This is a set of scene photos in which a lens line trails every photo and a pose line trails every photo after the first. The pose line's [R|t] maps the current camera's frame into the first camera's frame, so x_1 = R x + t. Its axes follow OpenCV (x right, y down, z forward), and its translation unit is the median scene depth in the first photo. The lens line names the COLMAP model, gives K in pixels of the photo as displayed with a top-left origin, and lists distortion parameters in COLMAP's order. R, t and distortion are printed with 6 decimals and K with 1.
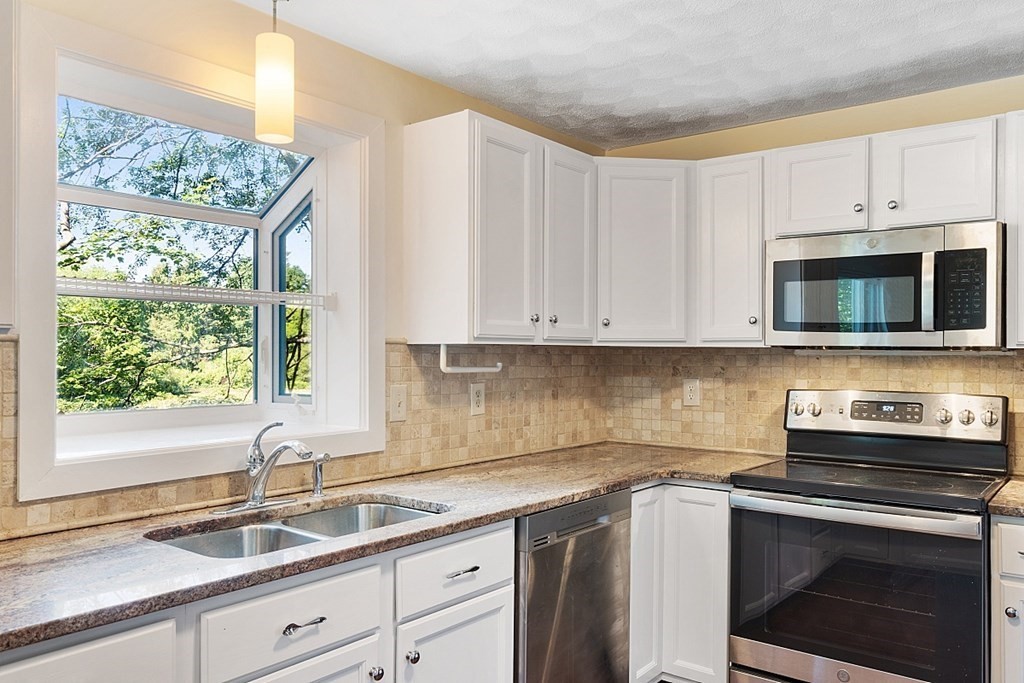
lens RADIAL K [[776.0, 0, 507.5], [0, 776.0, 347.0], [0, 0, 1]] dist [-0.000028, -0.005023]
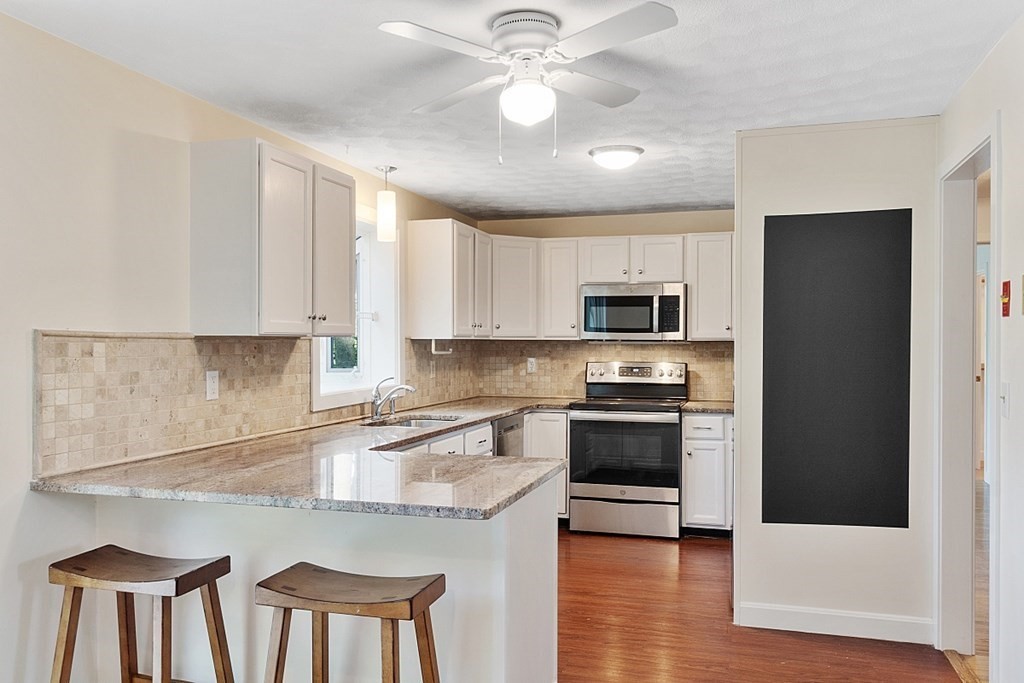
lens RADIAL K [[776.0, 0, 508.6], [0, 776.0, 346.2], [0, 0, 1]] dist [-0.000028, -0.005023]
pose [[0.934266, -0.005017, 0.356542, -0.566931], [0.000342, 0.999913, 0.013172, -0.010952], [-0.356577, -0.012184, 0.934186, -0.808269]]
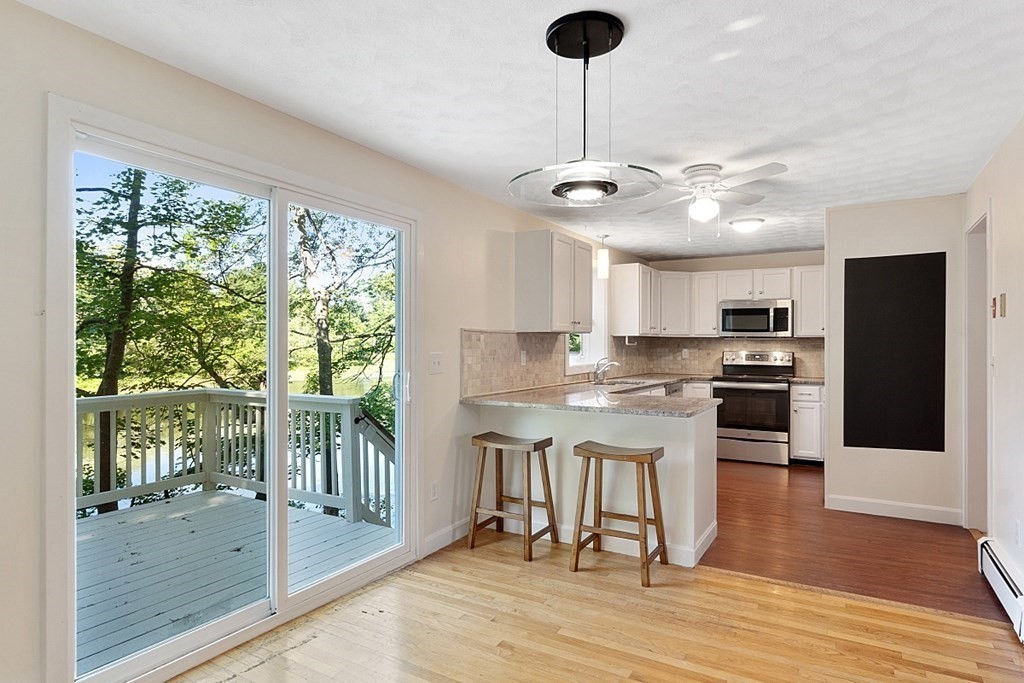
lens RADIAL K [[562.9, 0, 512.0], [0, 562.9, 340.3], [0, 0, 1]] dist [-0.004461, 0.000553]
pose [[0.992104, -0.000997, 0.125410, -0.800439], [0.000696, 0.999997, 0.002438, 0.007946], [-0.125412, -0.002332, 0.992102, -1.158643]]
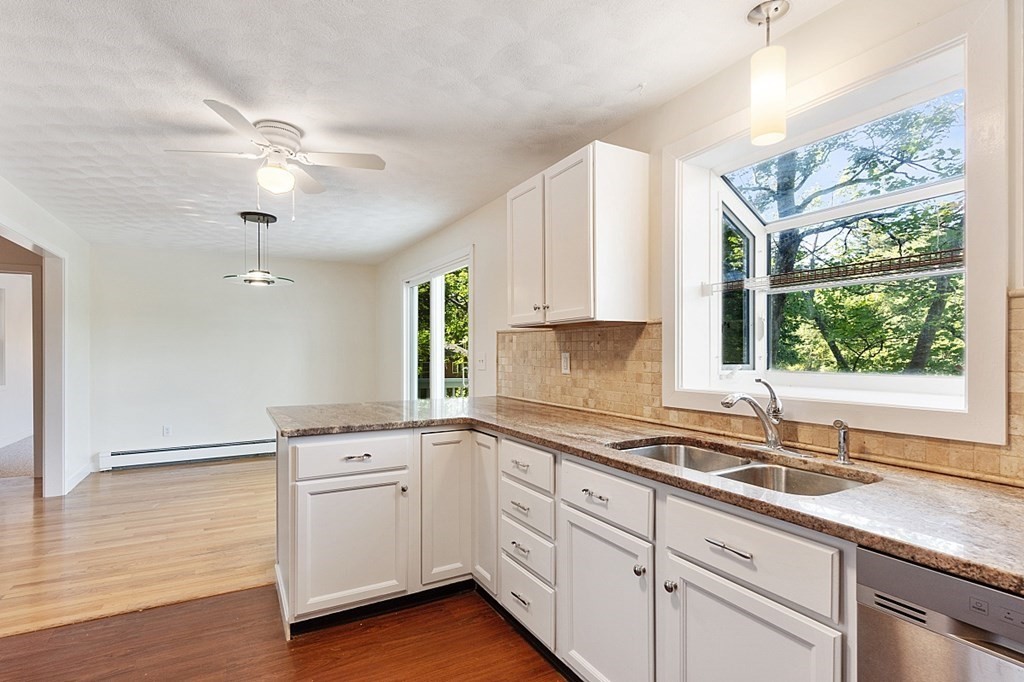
lens RADIAL K [[500.0, 0, 510.2], [0, 500.0, 348.0], [0, 0, 1]] dist [-0.001109, -0.000213]
pose [[-0.384147, -0.010161, -0.923216, 0.424556], [0.005473, 0.999897, -0.013282, 0.043776], [0.923256, -0.010155, -0.384052, 0.715156]]
